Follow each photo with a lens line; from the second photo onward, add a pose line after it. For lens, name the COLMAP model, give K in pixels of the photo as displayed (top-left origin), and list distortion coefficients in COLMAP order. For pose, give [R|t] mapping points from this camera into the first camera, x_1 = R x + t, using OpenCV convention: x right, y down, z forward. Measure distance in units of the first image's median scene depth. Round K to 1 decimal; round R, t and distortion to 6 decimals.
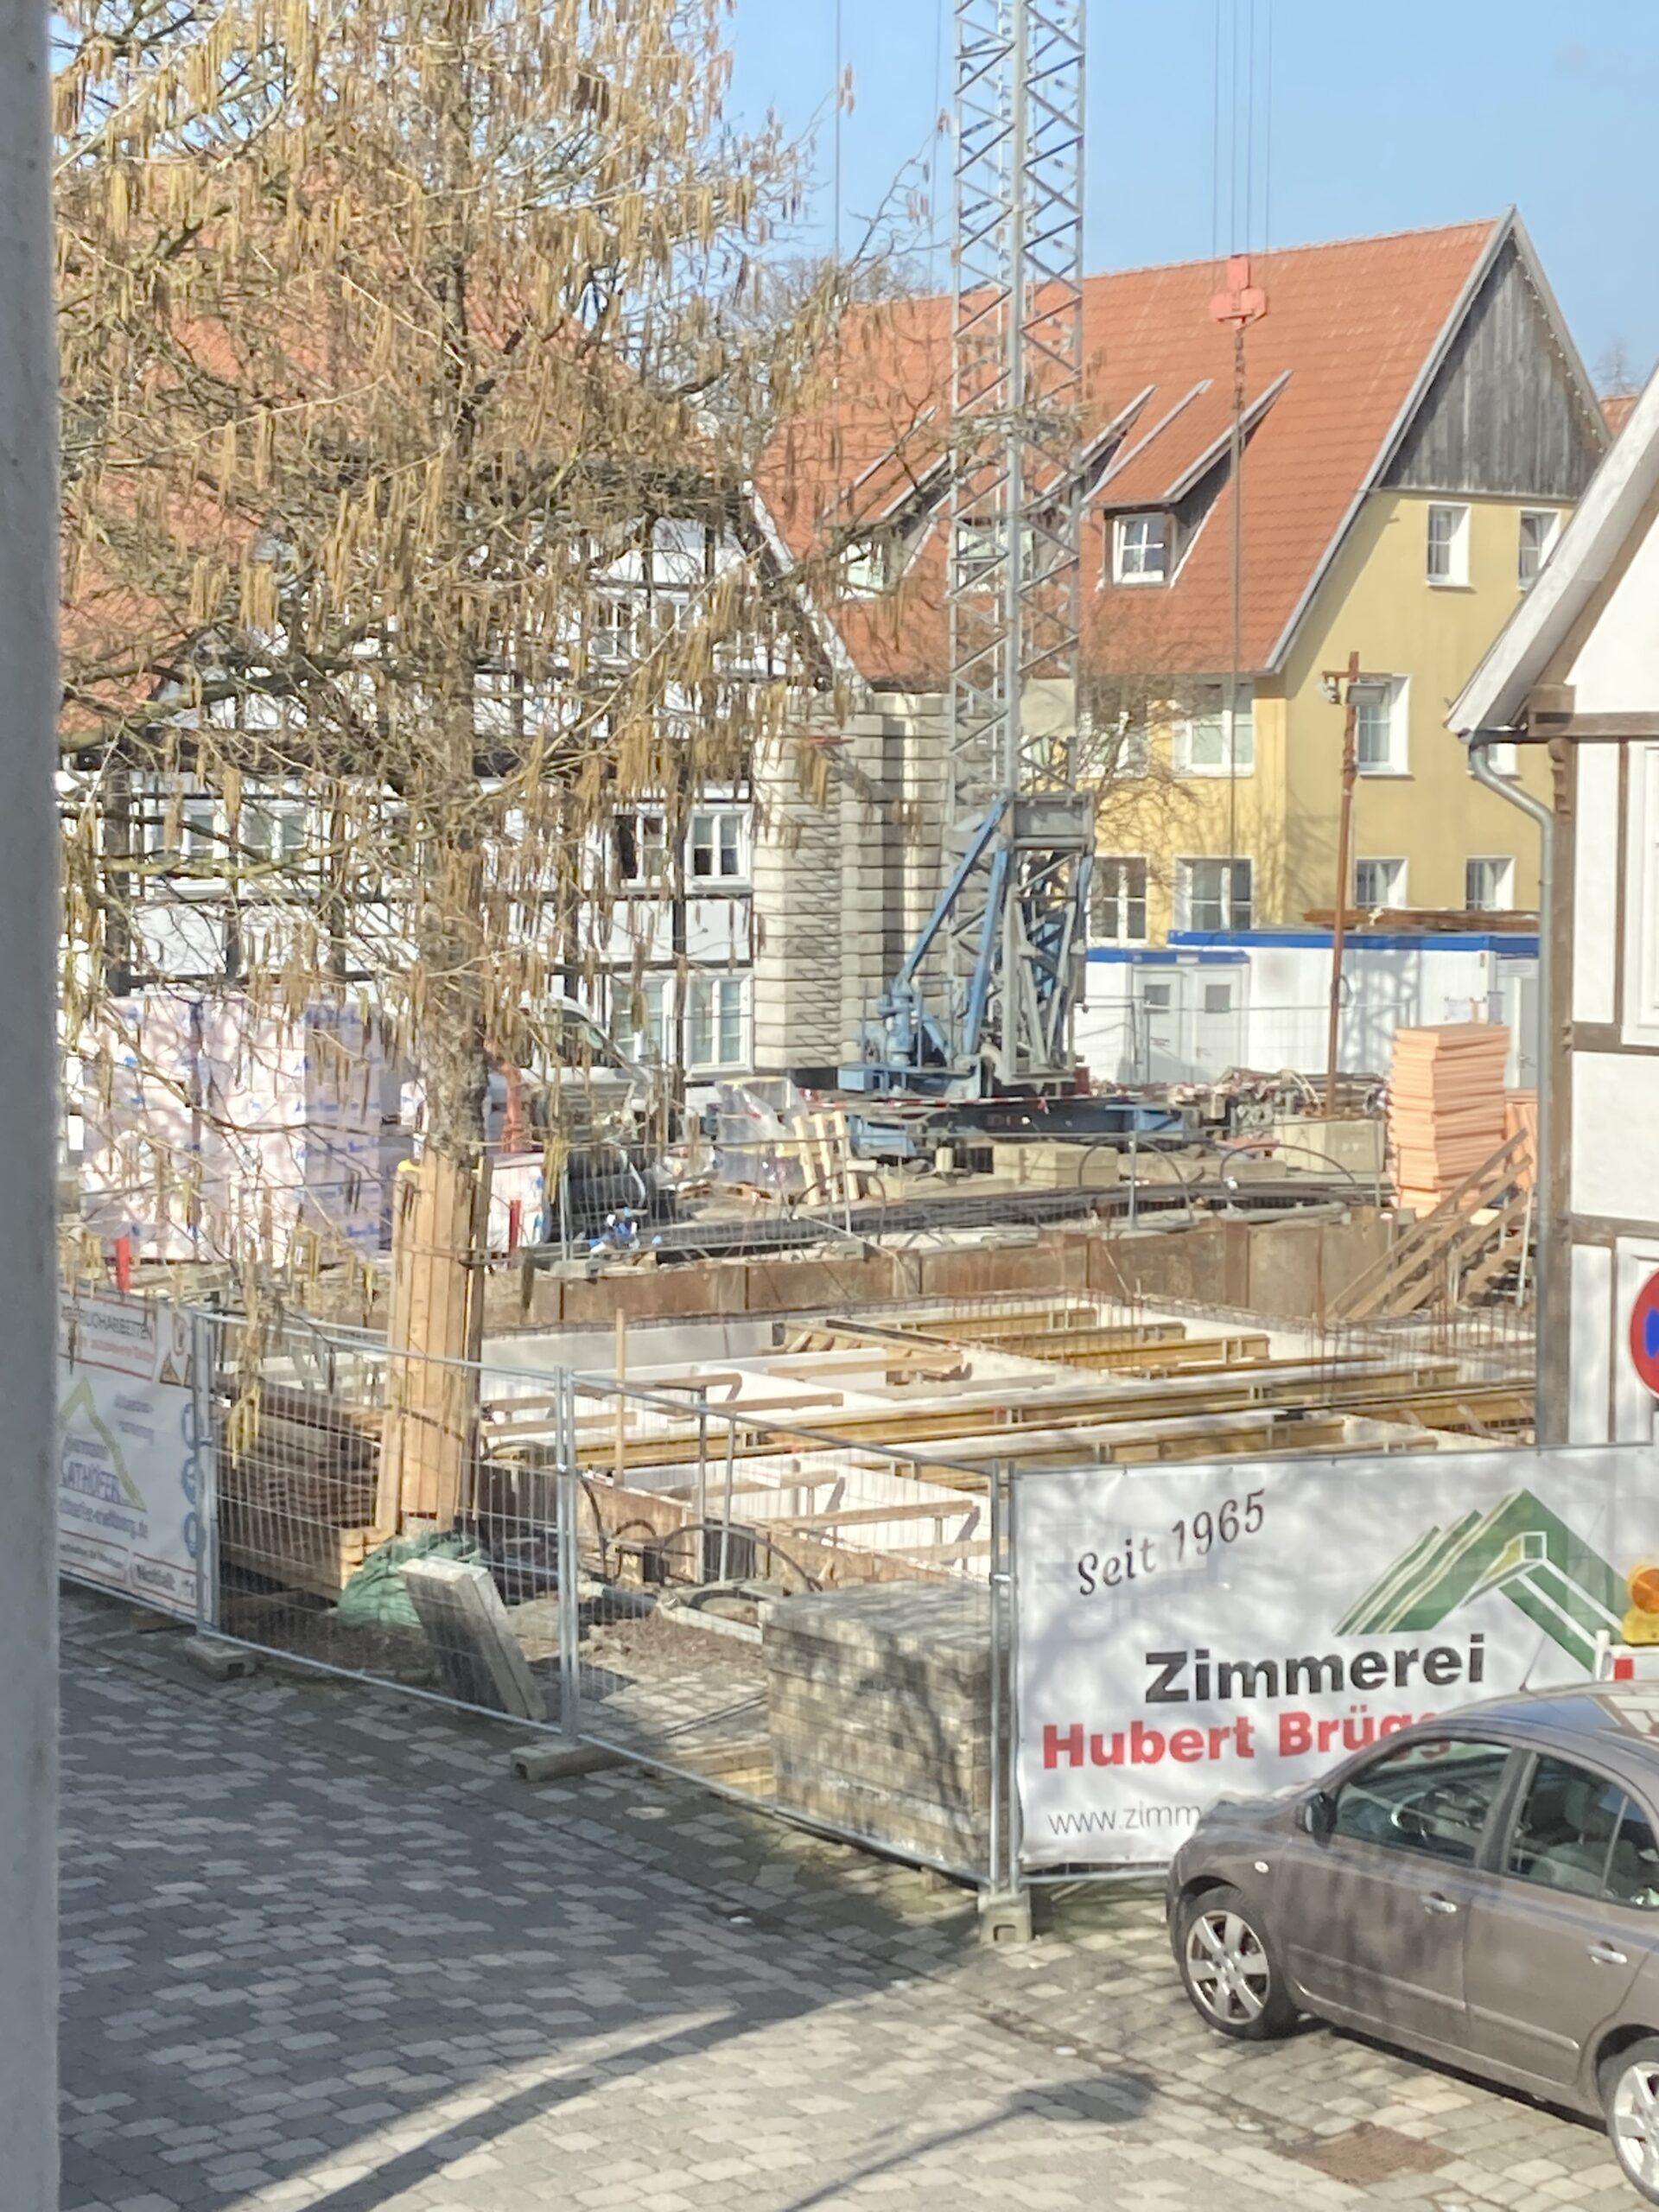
lens RADIAL K [[4496.4, 0, 767.2], [0, 4496.4, 1025.1], [0, 0, 1]] dist [0.313238, -1.350991]
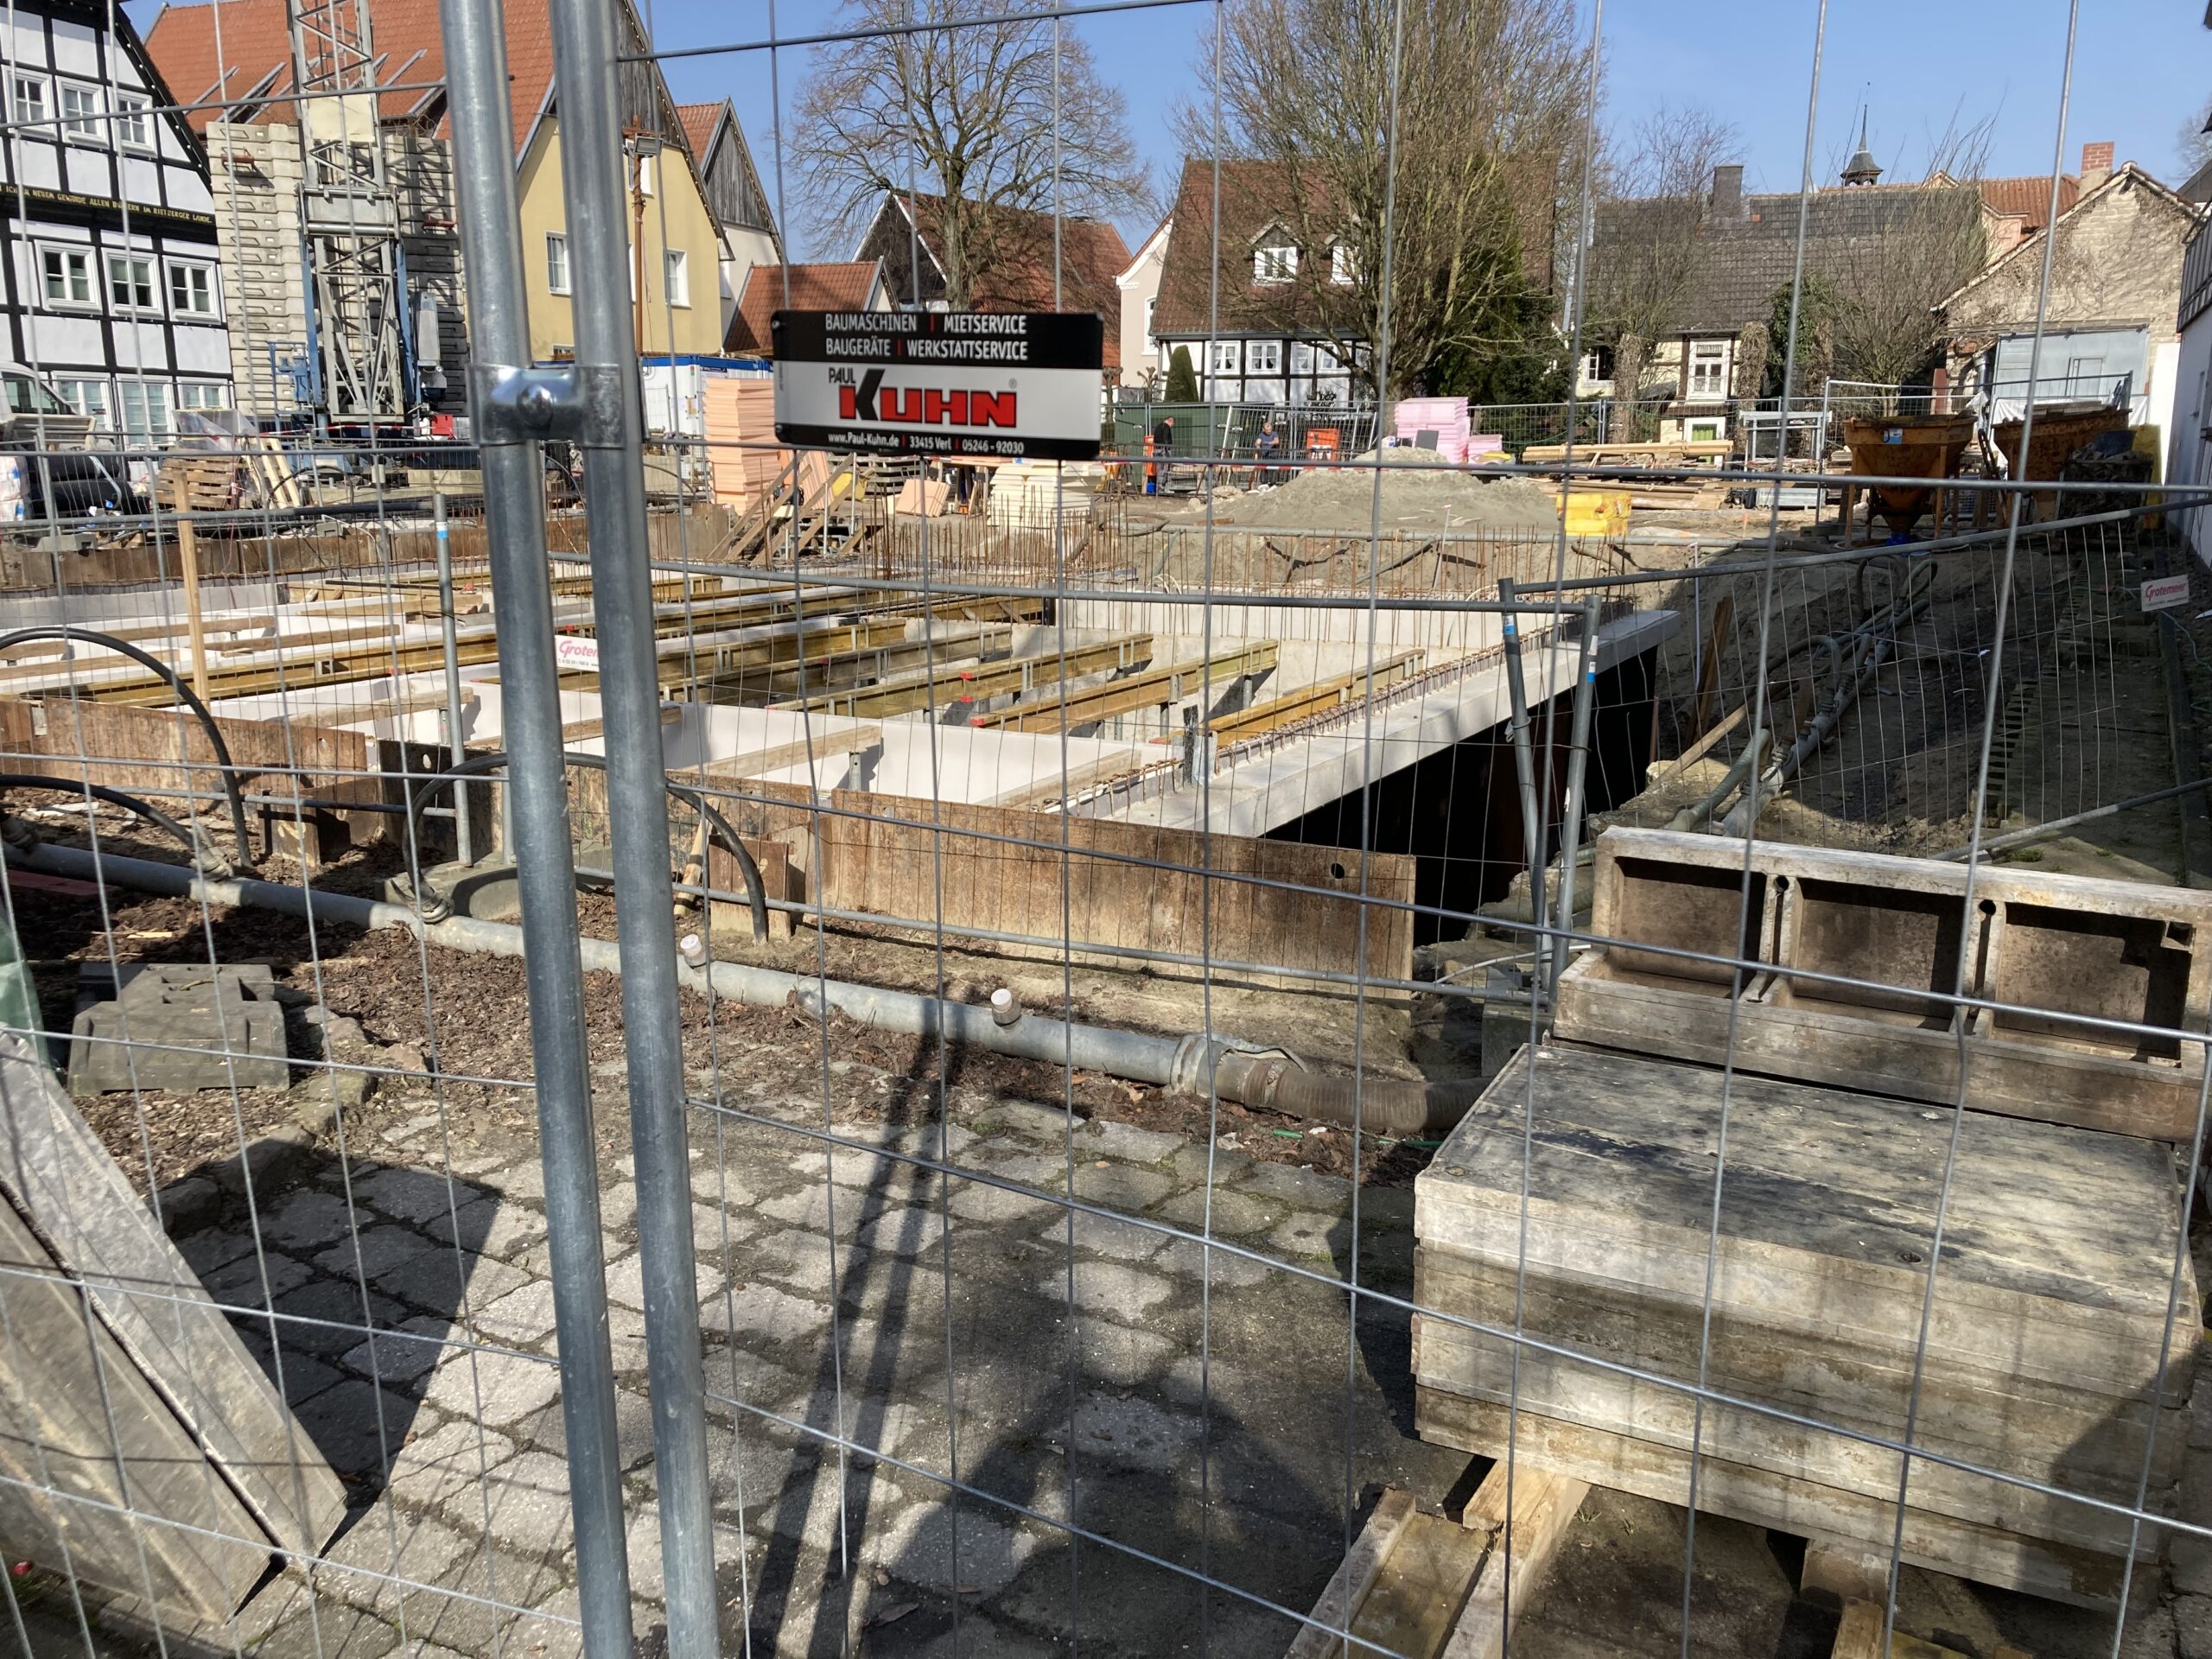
lens RADIAL K [[1835.9, 0, 1106.0], [0, 1835.9, 829.5], [0, 0, 1]] dist [0.101328, -0.172811]
pose [[0.887469, -0.104524, 0.448859, -0.030887], [0.030620, 0.985163, 0.168869, 0.057677], [-0.459850, -0.136122, 0.877501, 0.524902]]
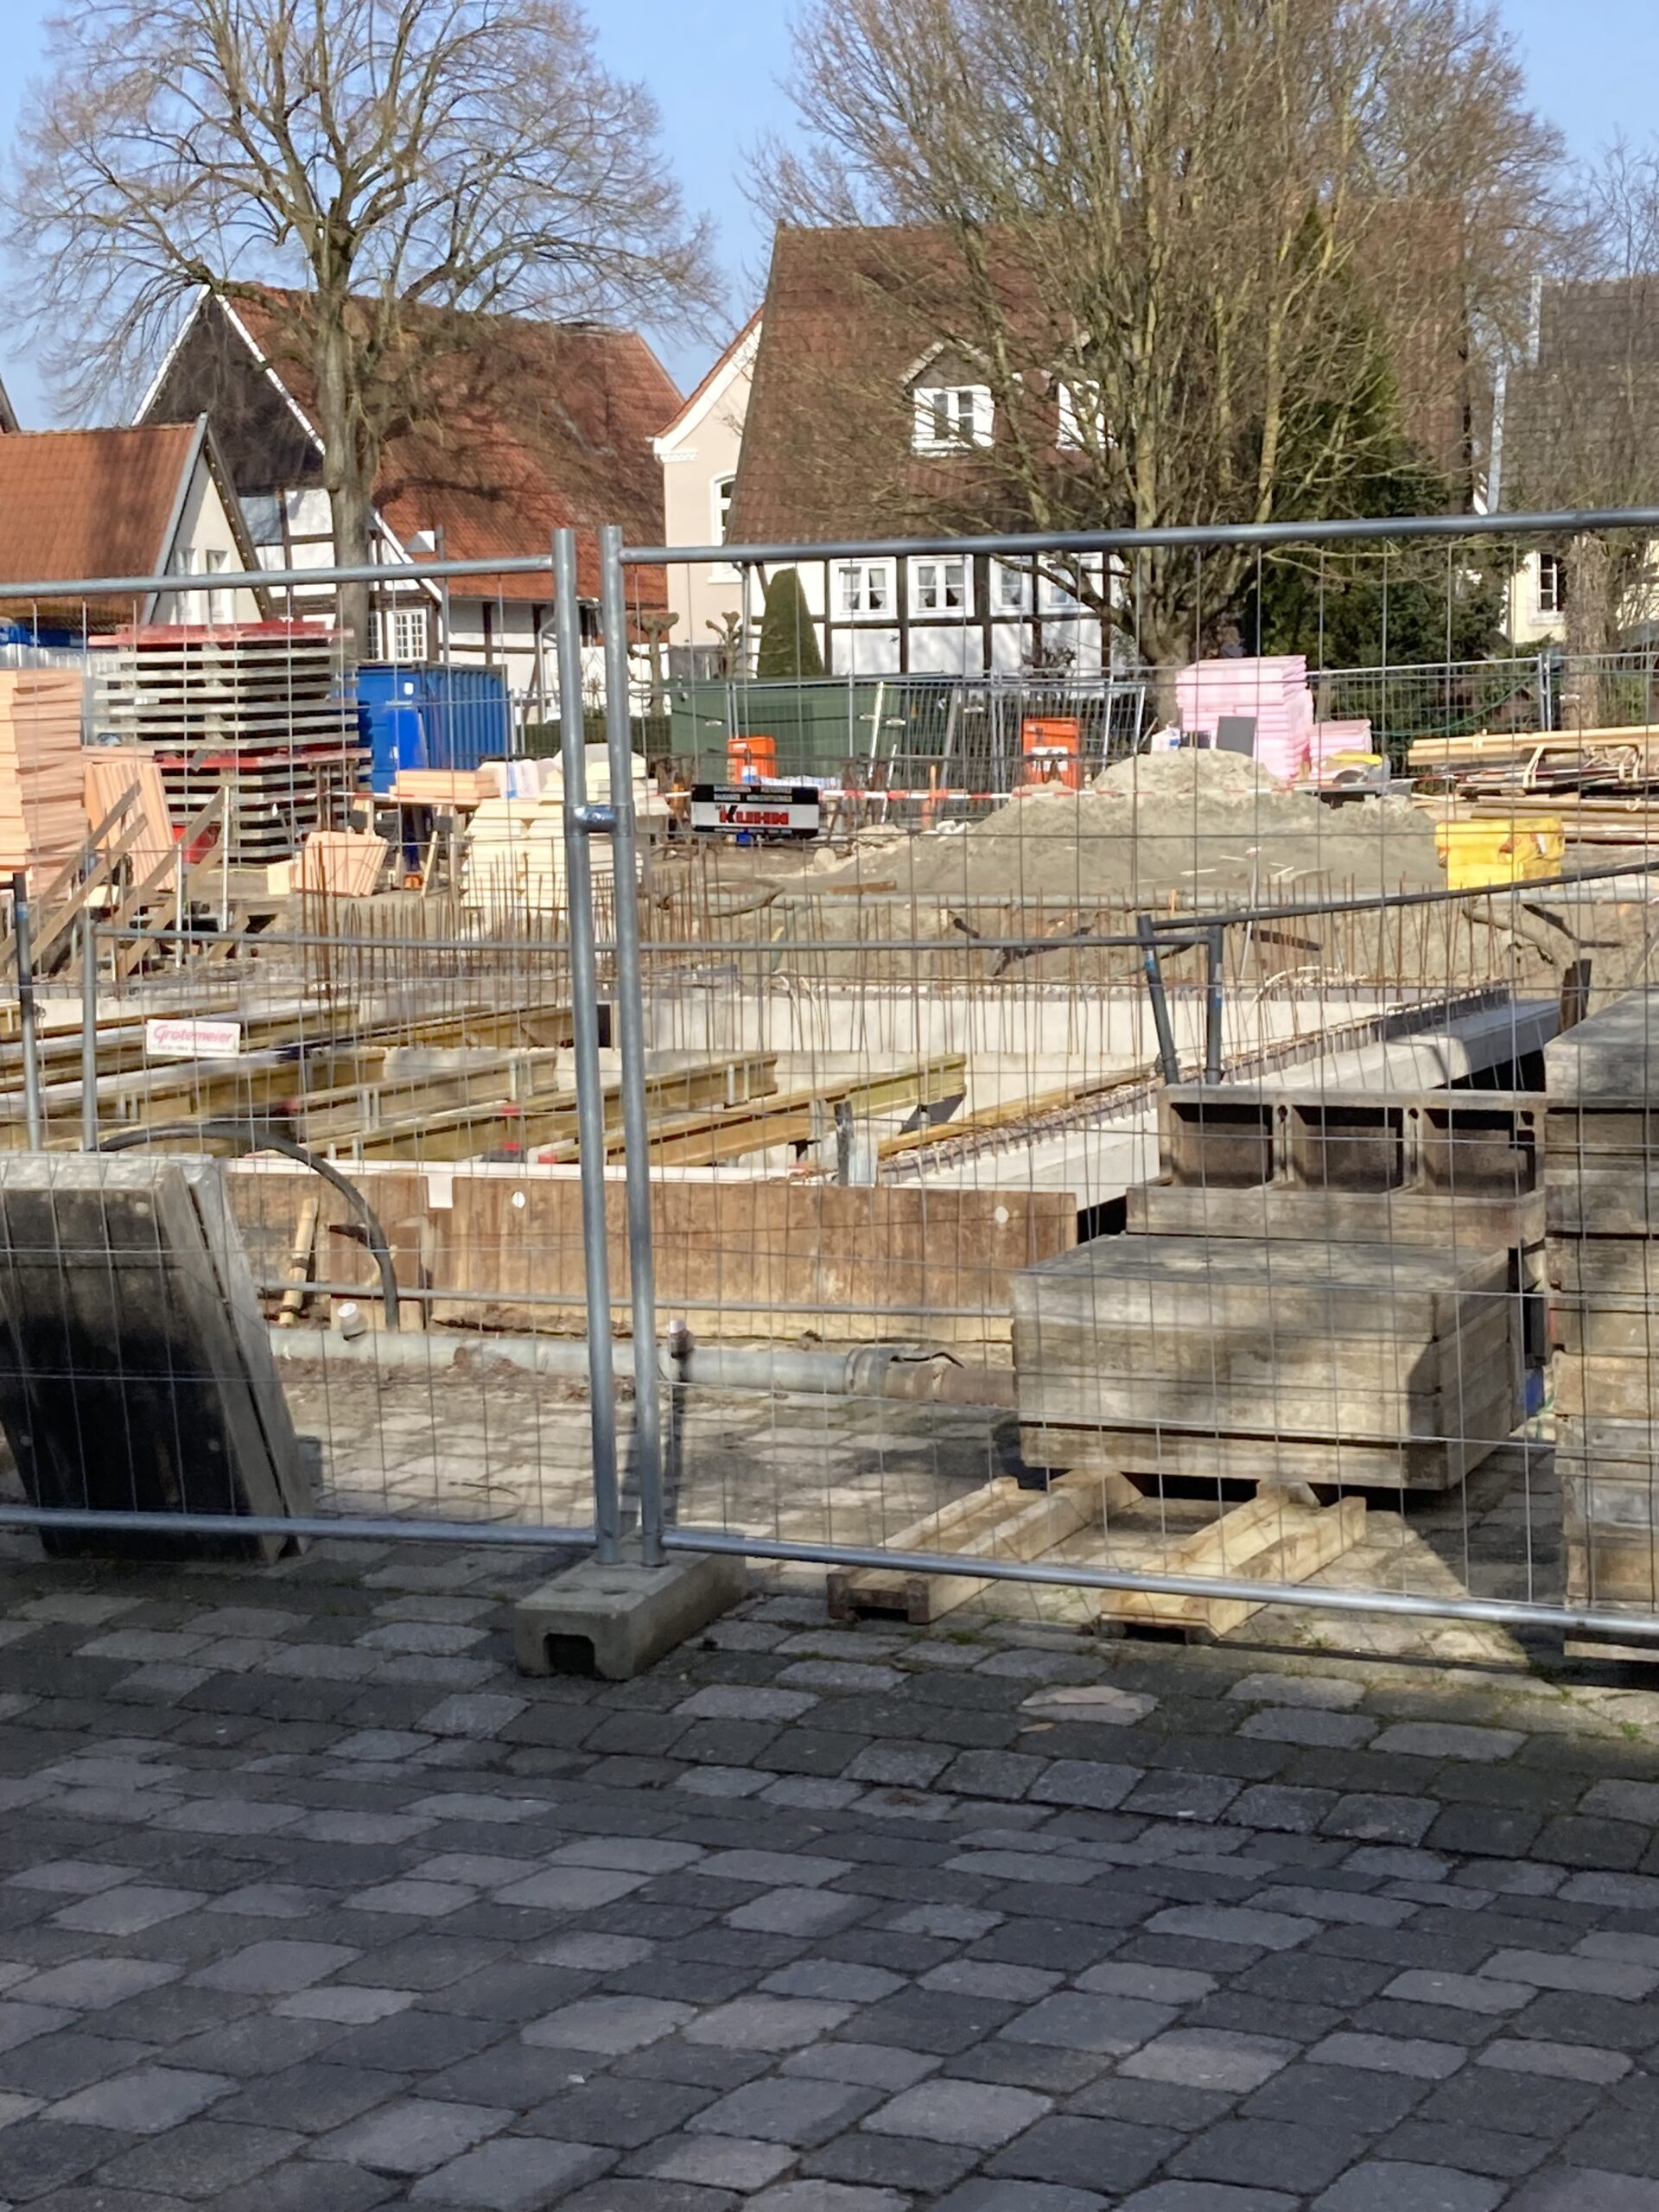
lens RADIAL K [[3835.6, 0, 829.5], [0, 3835.6, 1106.0], [0, 0, 1]] dist [0.169567, 0.160619]
pose [[0.862019, -0.085459, 0.499620, -0.097349], [0.063957, 0.996145, 0.060040, 0.058509], [-0.502825, -0.019802, 0.864161, 0.413258]]
